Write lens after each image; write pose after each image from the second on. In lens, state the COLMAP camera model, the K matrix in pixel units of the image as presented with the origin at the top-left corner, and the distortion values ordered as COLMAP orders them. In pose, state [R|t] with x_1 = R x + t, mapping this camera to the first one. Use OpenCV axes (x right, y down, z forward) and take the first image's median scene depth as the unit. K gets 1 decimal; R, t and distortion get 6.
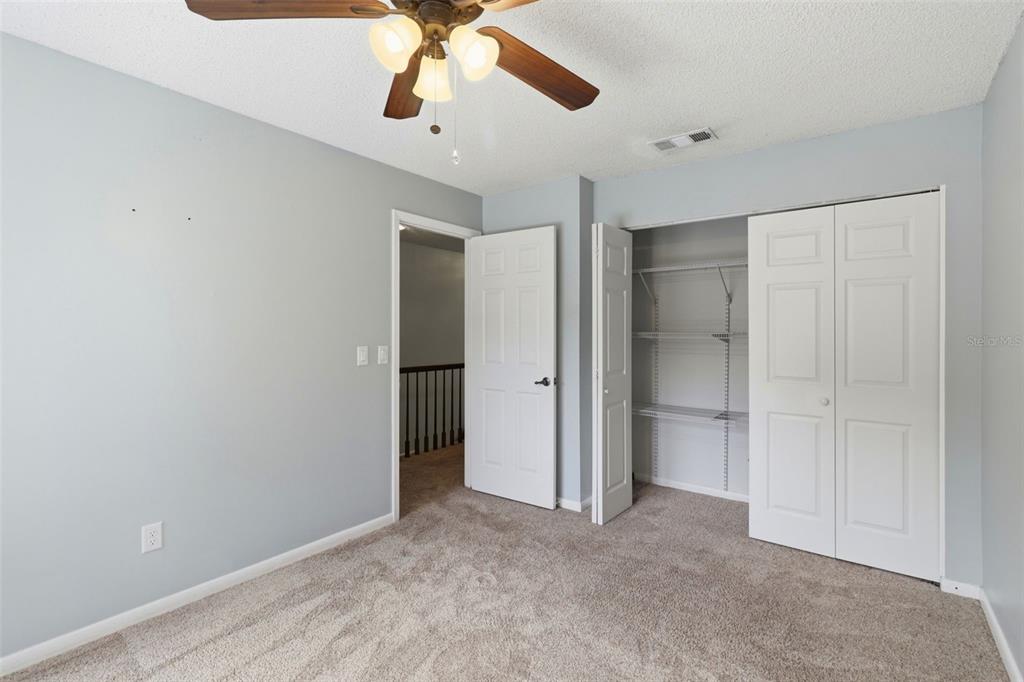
lens RADIAL K [[474.8, 0, 512.5], [0, 474.8, 335.6], [0, 0, 1]] dist [-0.001335, -0.001183]
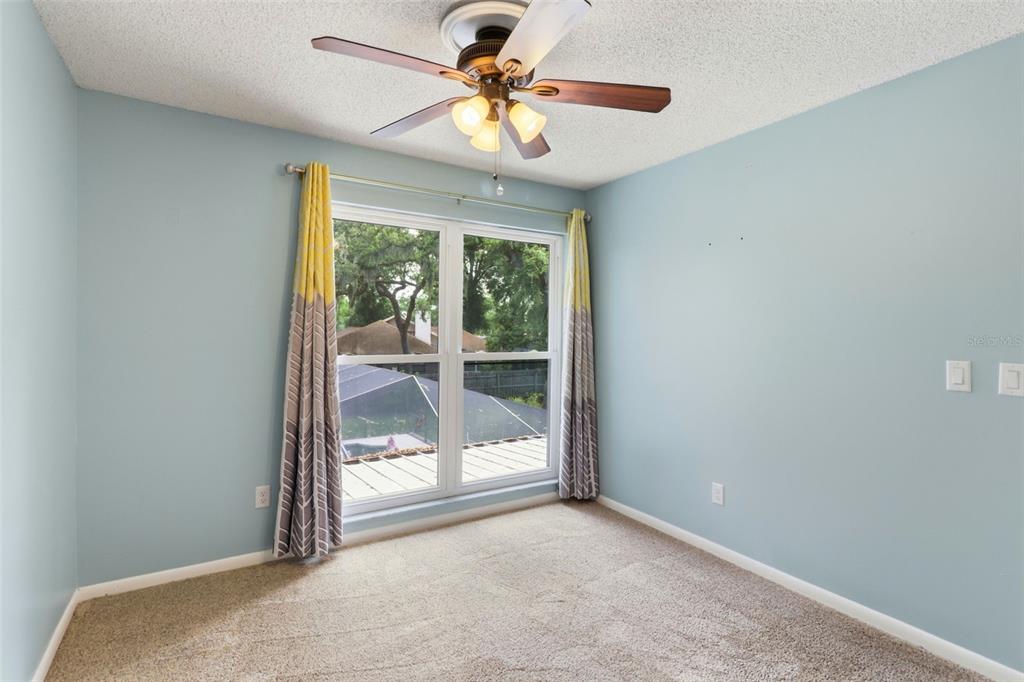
lens RADIAL K [[474.8, 0, 513.1], [0, 474.8, 335.9], [0, 0, 1]] dist [-0.001335, -0.001183]
pose [[-0.365835, -0.002606, -0.930676, 0.501963], [-0.006570, 0.999978, -0.000218, -0.005736], [0.930657, 0.006034, -0.365844, 0.719234]]
